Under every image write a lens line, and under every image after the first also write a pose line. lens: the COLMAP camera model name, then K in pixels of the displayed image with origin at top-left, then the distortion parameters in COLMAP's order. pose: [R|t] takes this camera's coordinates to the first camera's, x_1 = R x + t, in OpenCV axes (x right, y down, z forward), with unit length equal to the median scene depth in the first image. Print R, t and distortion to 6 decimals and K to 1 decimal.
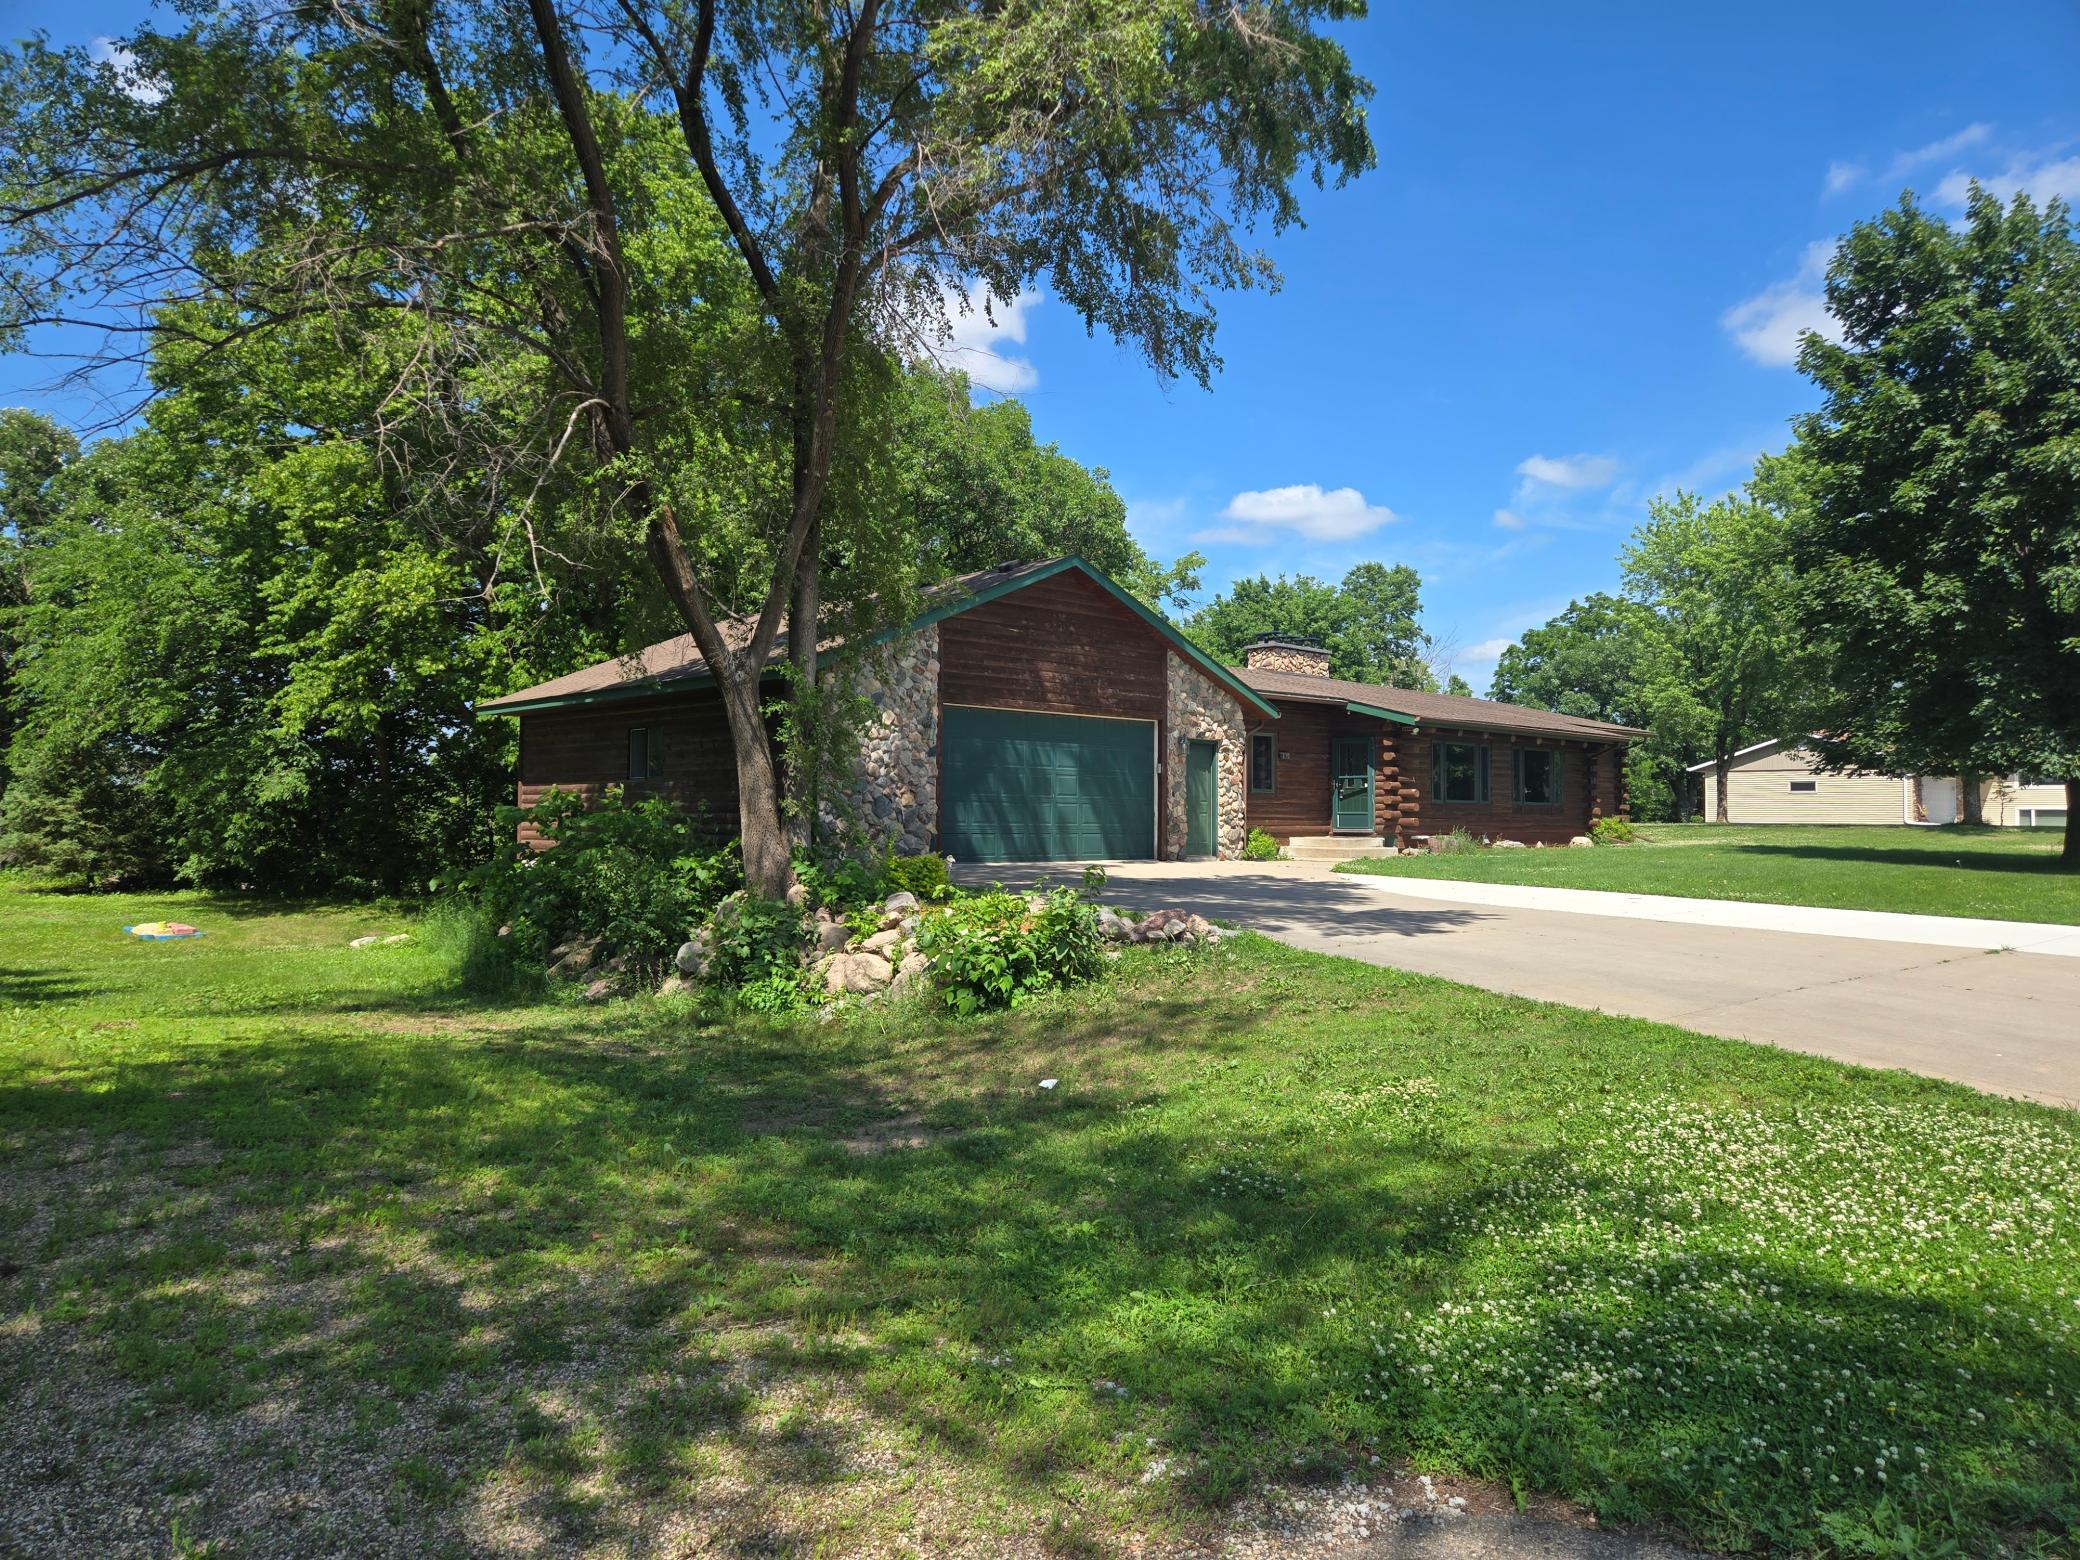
lens RADIAL K [[1379.6, 0, 1014.7], [0, 1379.6, 792.2], [0, 0, 1]] dist [0.080464, -0.068326]
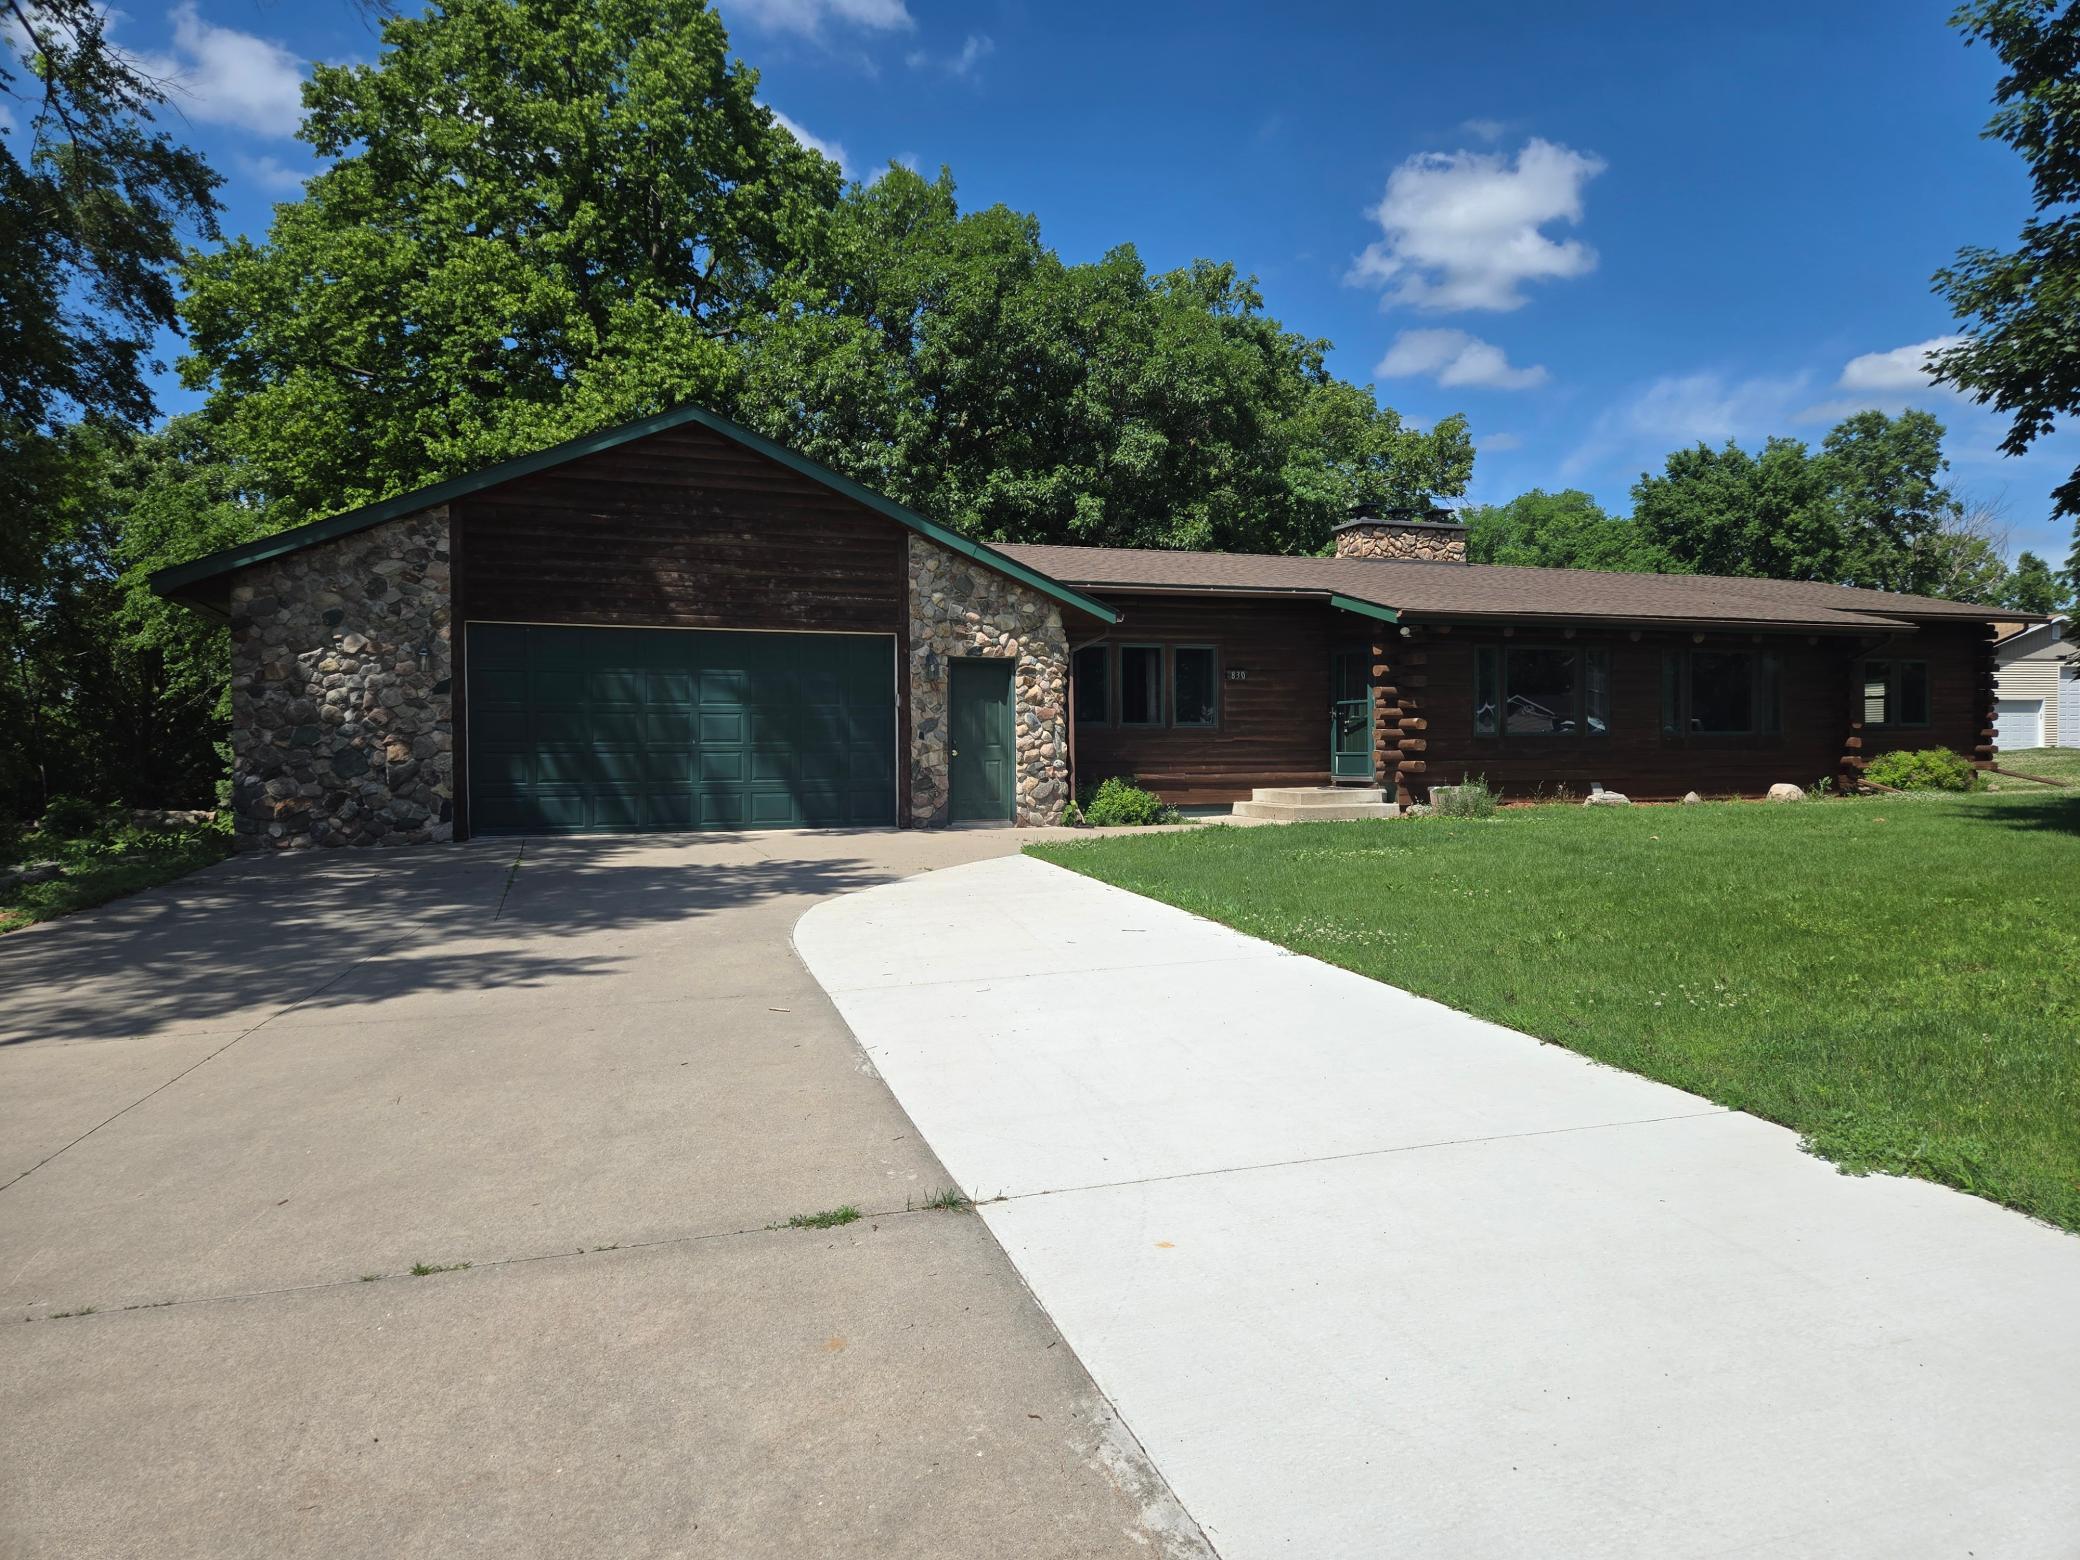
lens RADIAL K [[1379.6, 0, 1014.7], [0, 1379.6, 792.2], [0, 0, 1]] dist [0.080464, -0.068326]
pose [[0.928341, -0.000486, -0.371729, 0.410728], [0.019249, 0.998720, 0.046766, -0.001816], [0.371231, -0.050570, 0.927163, 0.340123]]
